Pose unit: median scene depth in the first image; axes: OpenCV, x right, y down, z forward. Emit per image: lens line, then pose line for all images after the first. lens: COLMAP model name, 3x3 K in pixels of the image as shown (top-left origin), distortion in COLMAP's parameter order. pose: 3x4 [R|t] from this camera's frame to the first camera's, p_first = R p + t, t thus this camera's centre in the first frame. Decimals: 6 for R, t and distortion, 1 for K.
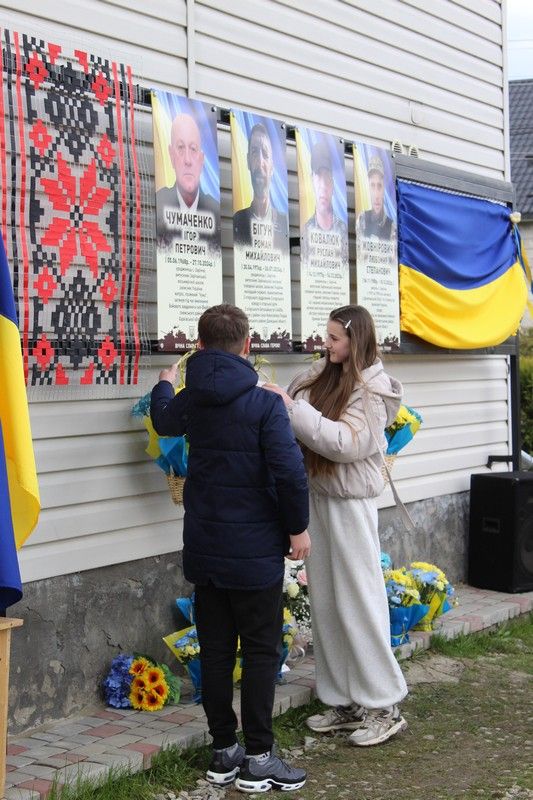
lens RADIAL K [[1721.5, 0, 267.4], [0, 1721.5, 393.6], [0, 0, 1]] dist [0.077959, 0.000000]
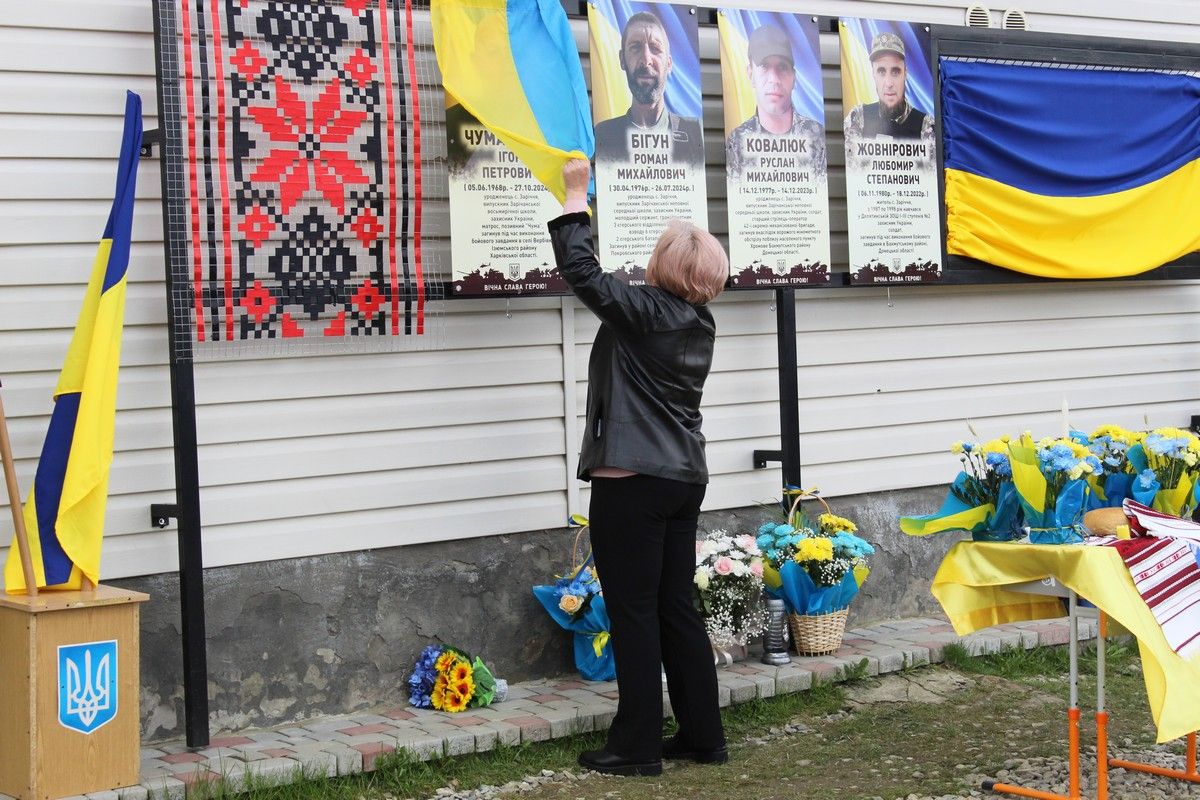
lens RADIAL K [[2350.2, 0, 592.3], [0, 2350.2, 403.9], [0, 0, 1]] dist [0.044846, 0.000000]
pose [[0.918006, -0.010402, -0.396429, 0.444208], [0.020835, 0.999540, 0.022021, 0.005025], [0.396018, -0.028475, 0.917801, -0.045183]]
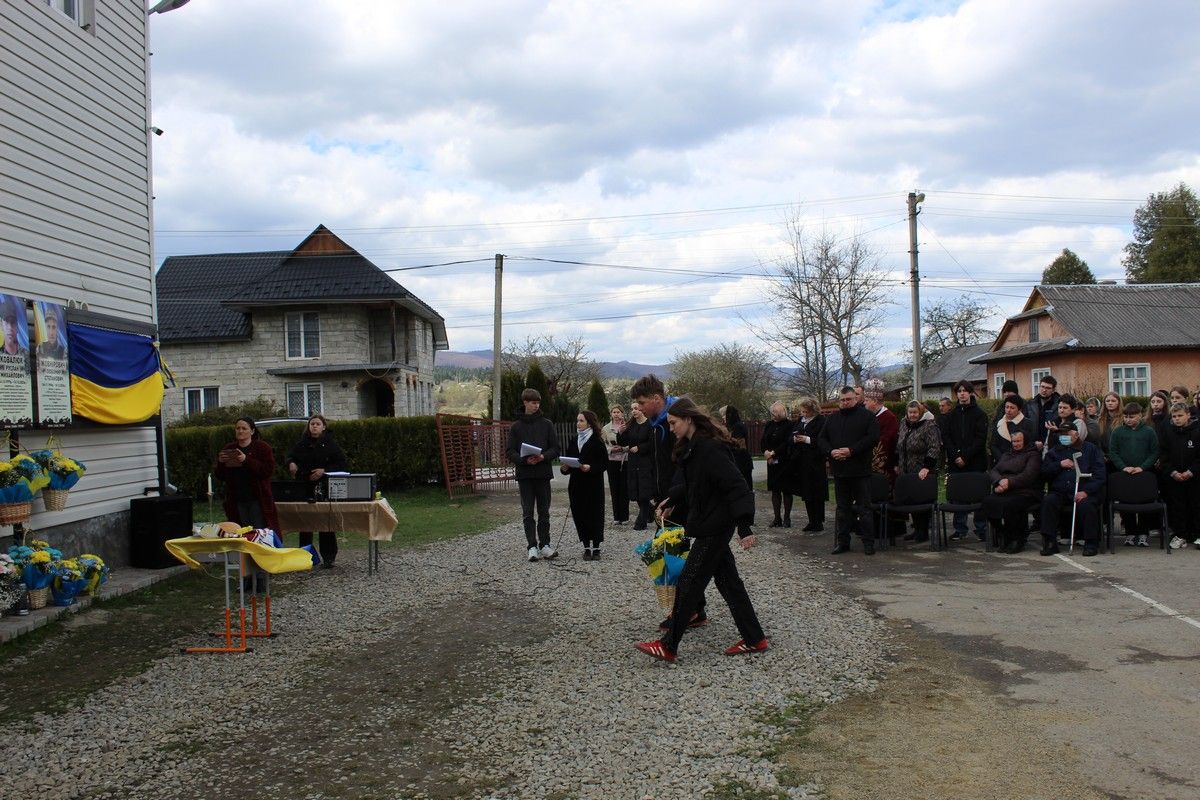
lens RADIAL K [[1065.0, 0, 593.9], [0, 1065.0, 398.4], [0, 0, 1]] dist [-0.144814, 0.130944]
pose [[0.890911, -0.023687, 0.453560, 0.093278], [0.043308, 0.998519, -0.032920, 0.002931], [-0.452109, 0.048972, 0.890617, -0.133657]]
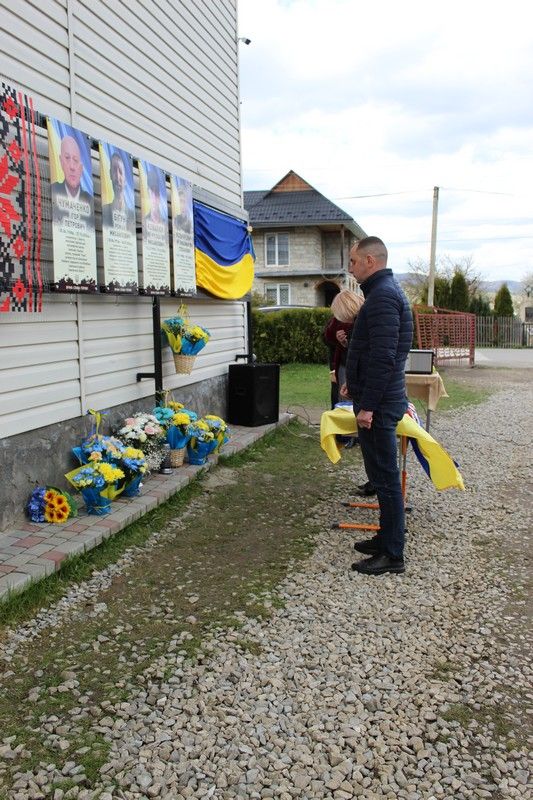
lens RADIAL K [[710.0, 0, 265.9], [0, 710.0, 397.9], [0, 0, 1]] dist [-0.144814, 0.130944]
pose [[0.975579, -0.030202, 0.217564, -0.018334], [0.009044, 0.995185, 0.097596, 0.010622], [-0.219464, -0.093245, 0.971154, 0.339208]]
